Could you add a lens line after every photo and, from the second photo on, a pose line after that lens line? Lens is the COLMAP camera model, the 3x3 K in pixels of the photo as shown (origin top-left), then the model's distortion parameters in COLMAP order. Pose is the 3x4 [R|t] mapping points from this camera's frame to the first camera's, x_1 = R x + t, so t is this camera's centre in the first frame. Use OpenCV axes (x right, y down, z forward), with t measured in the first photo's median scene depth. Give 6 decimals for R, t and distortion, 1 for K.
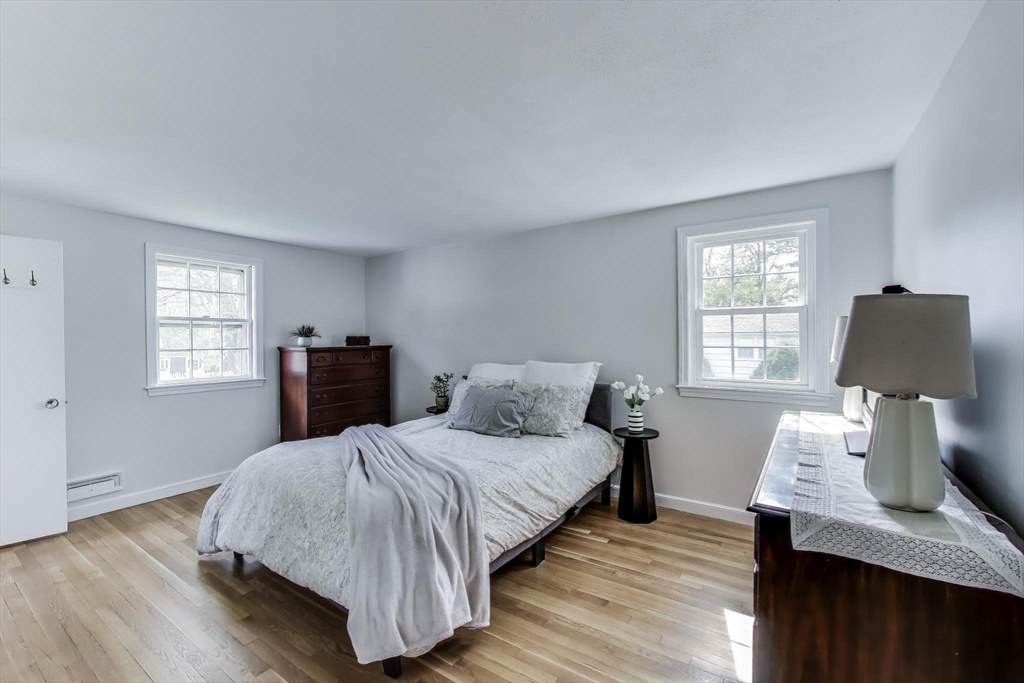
lens RADIAL K [[431.7, 0, 512.0], [0, 431.7, 341.5], [0, 0, 1]] dist [0.000125, 0.000049]
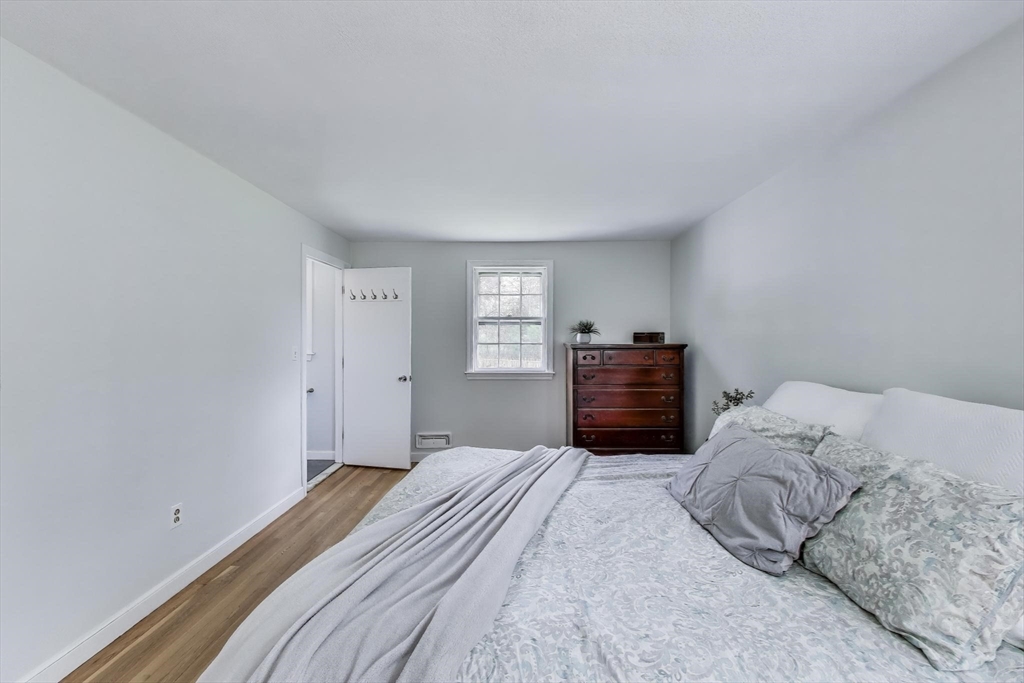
lens RADIAL K [[369.9, 0, 511.1], [0, 369.9, 334.9], [0, 0, 1]] dist [0.006441, 0.000028]
pose [[0.549092, 0.004042, -0.835752, 0.162704], [-0.008986, 0.999959, -0.001067, -0.005986], [0.835713, 0.008096, 0.549106, 0.551484]]
